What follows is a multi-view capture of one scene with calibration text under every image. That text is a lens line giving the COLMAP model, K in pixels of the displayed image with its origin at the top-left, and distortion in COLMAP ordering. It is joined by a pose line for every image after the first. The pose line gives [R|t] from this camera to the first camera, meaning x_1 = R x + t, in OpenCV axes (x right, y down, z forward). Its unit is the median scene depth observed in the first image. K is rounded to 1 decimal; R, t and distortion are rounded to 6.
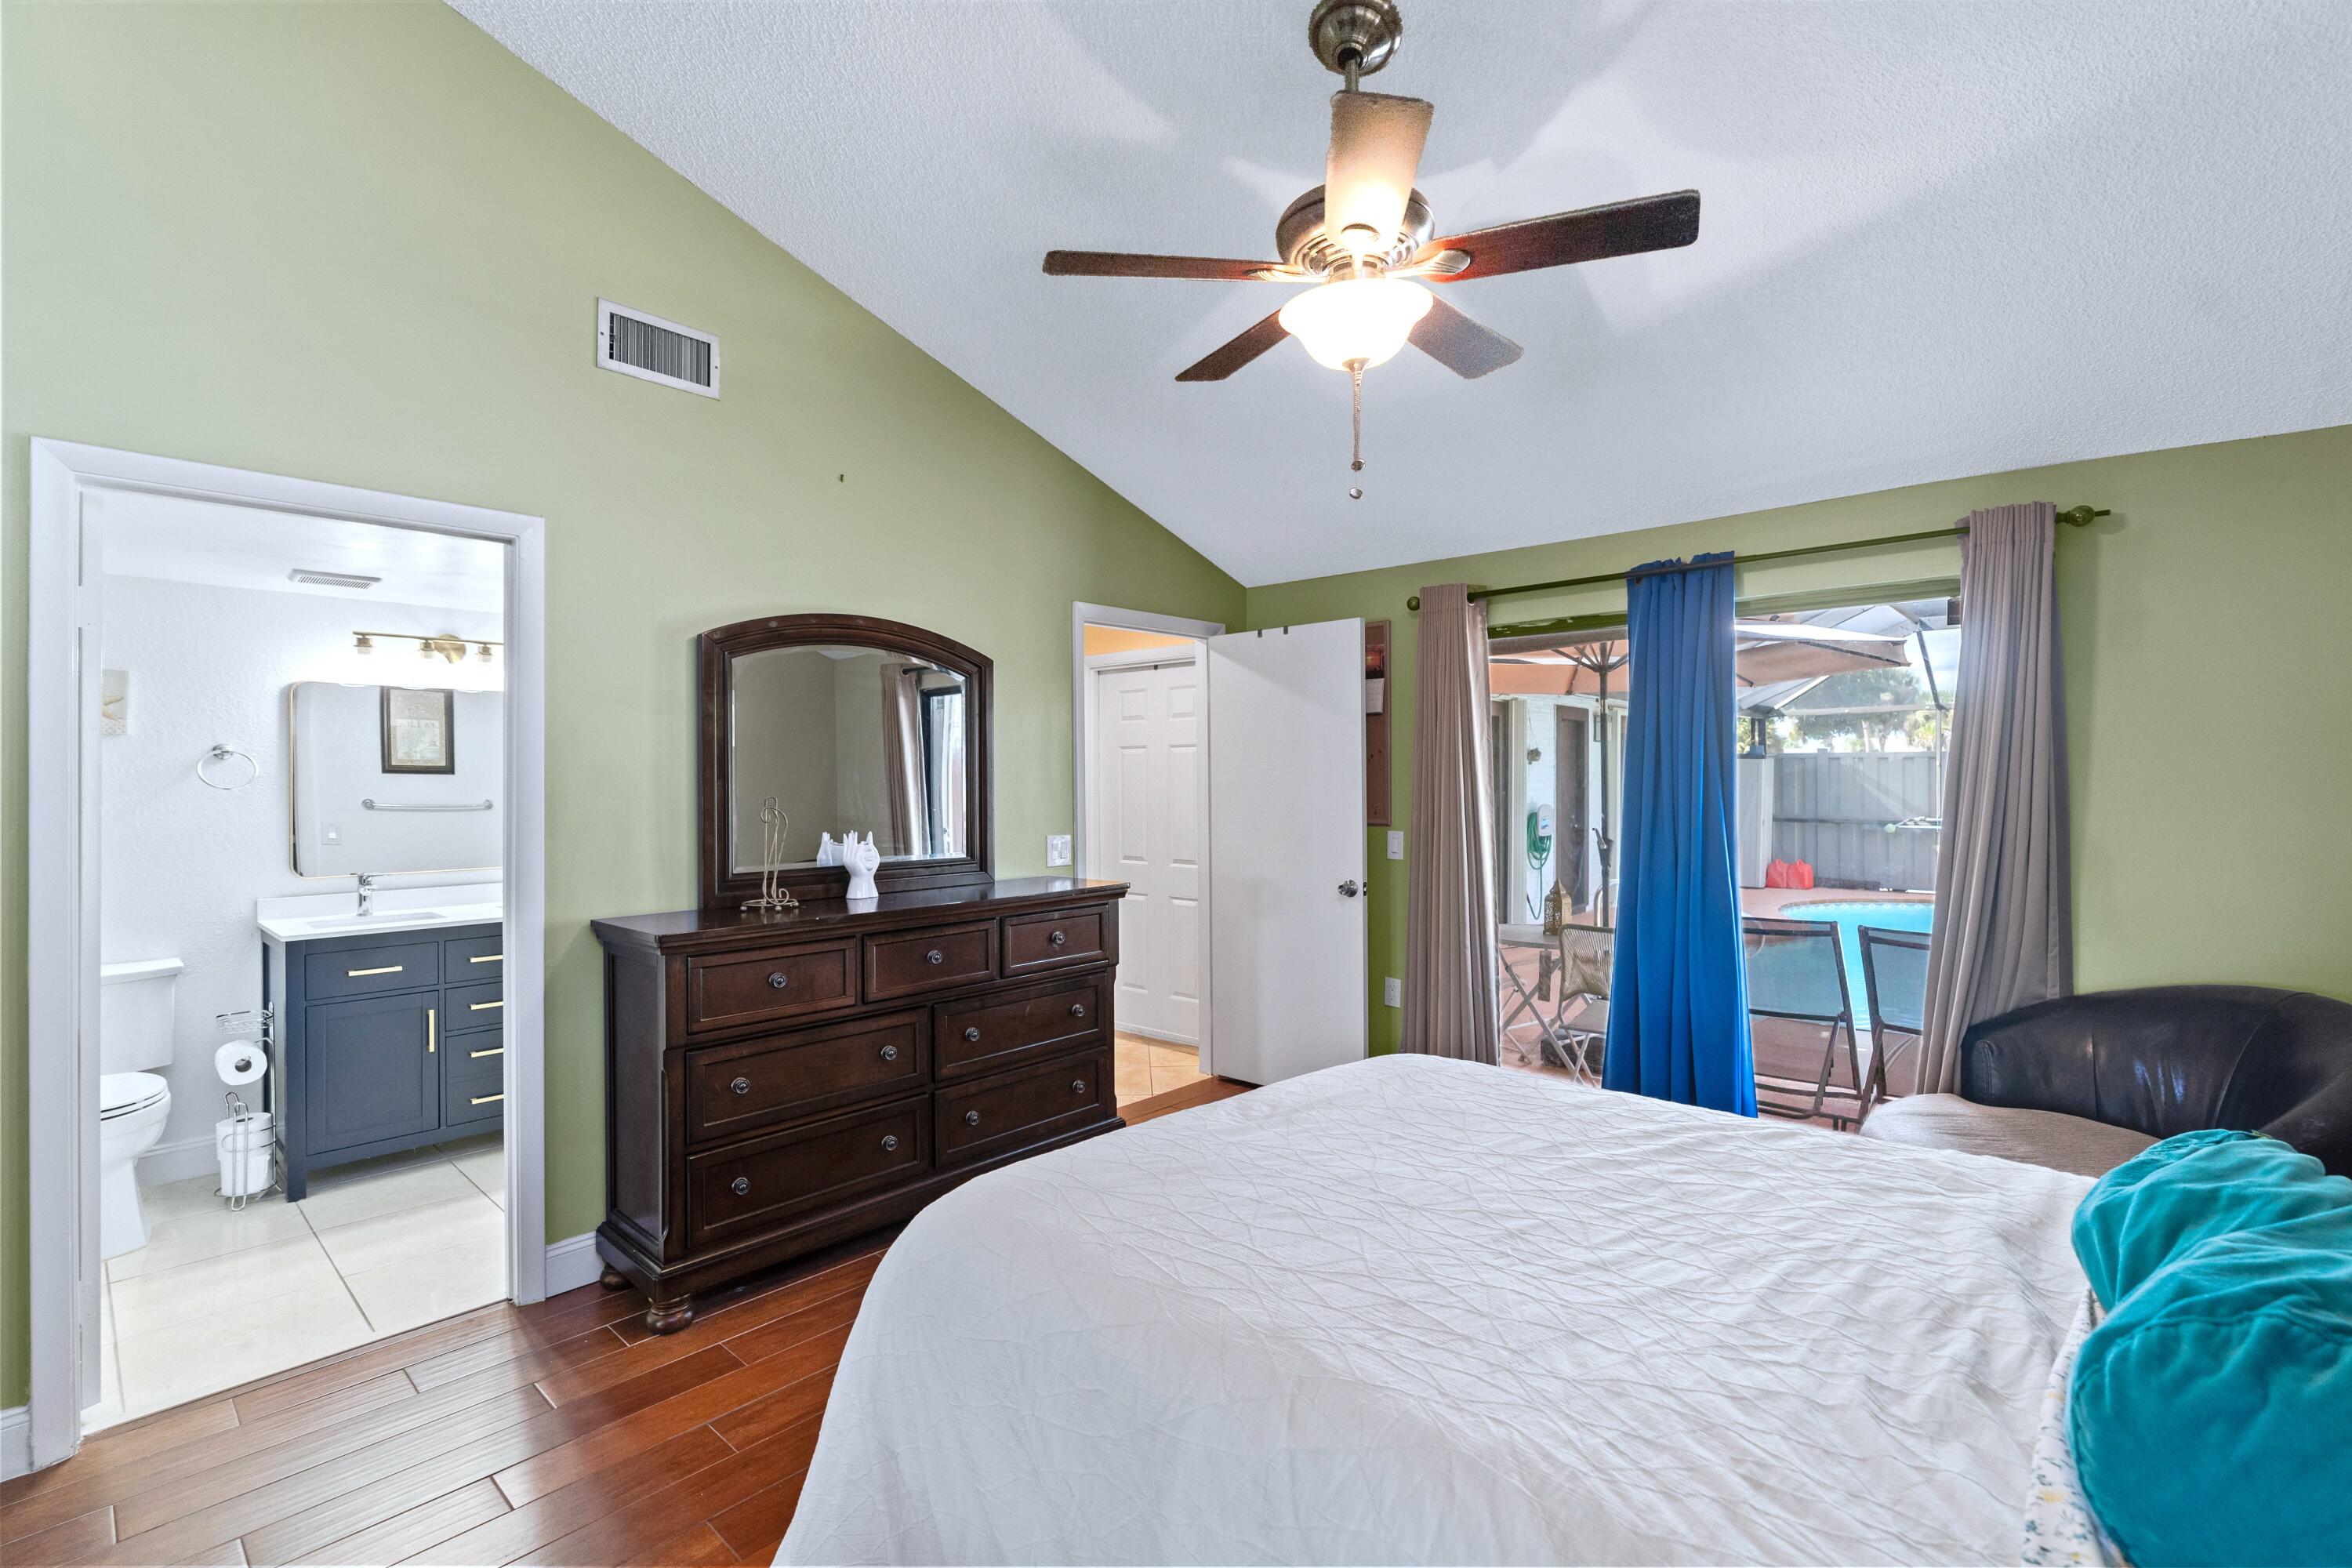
lens RADIAL K [[1059.1, 0, 1171.9], [0, 1059.1, 779.8], [0, 0, 1]] dist [0.001326, 0.000145]
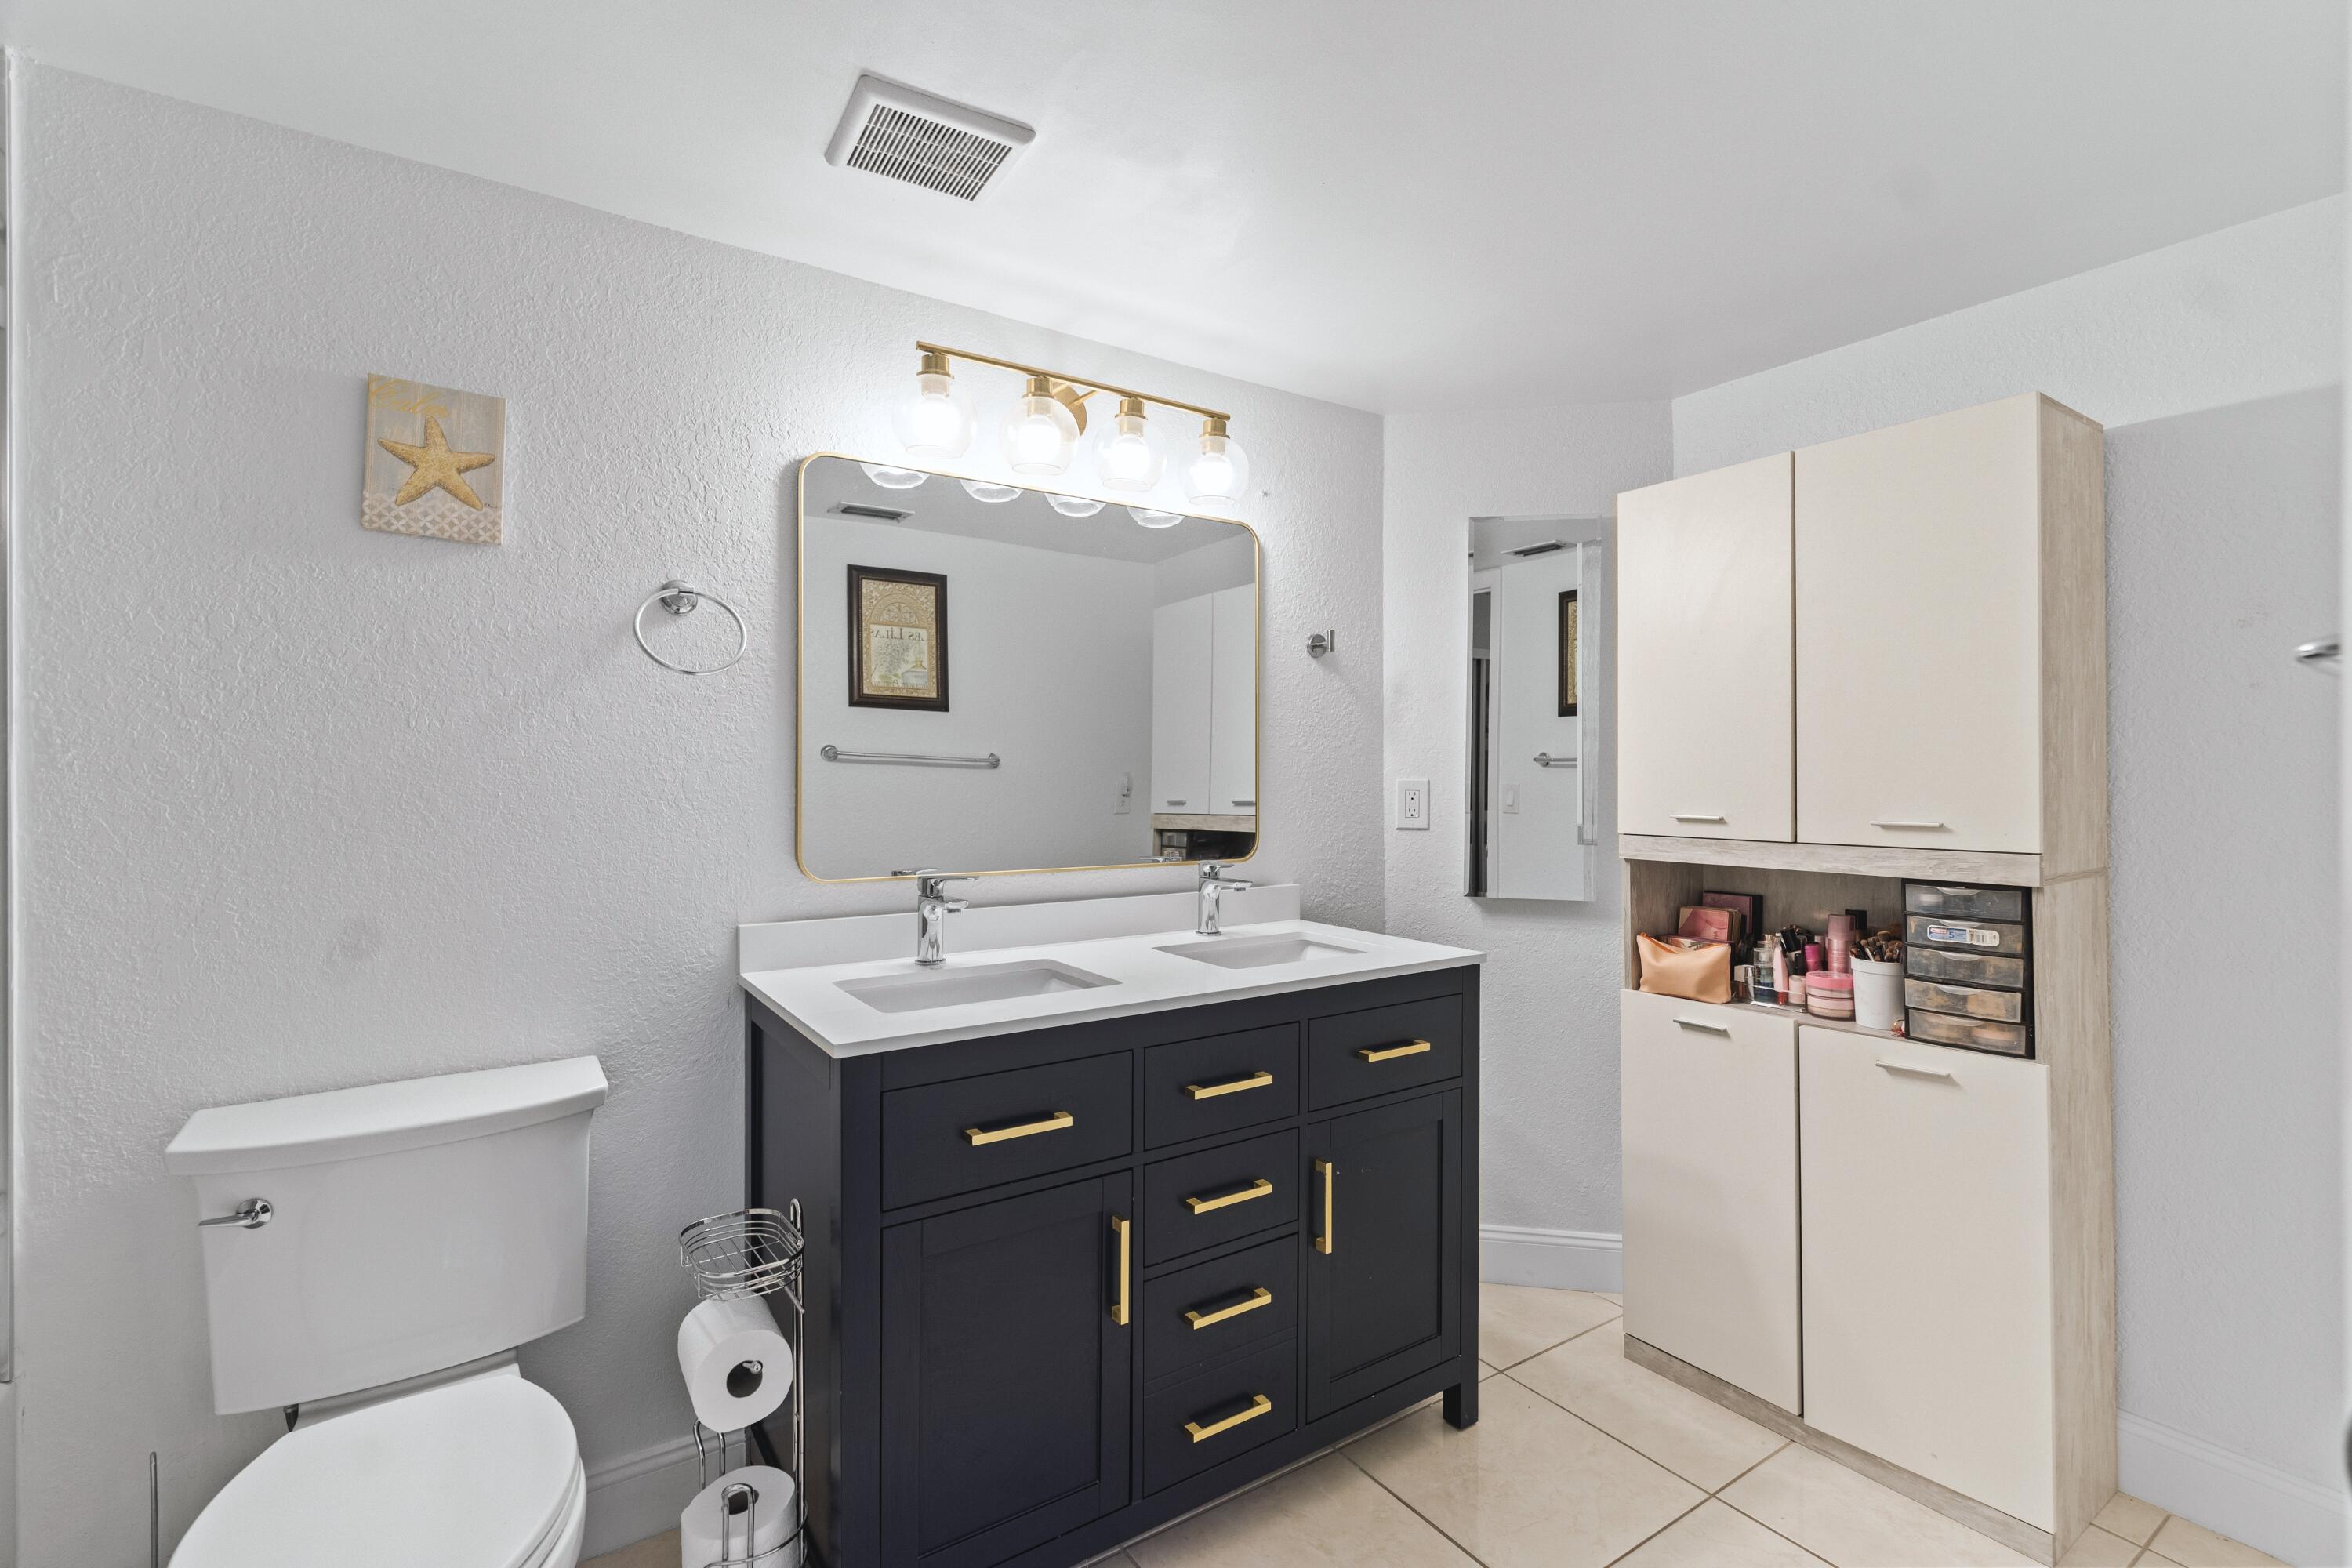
lens RADIAL K [[1059.1, 0, 1171.9], [0, 1059.1, 779.8], [0, 0, 1]] dist [0.001326, 0.000145]
pose [[0.971938, 0.005119, -0.235182, -0.559590], [-0.004334, 0.999983, 0.003852, 0.046149], [0.235198, -0.002724, 0.971944, 0.585600]]
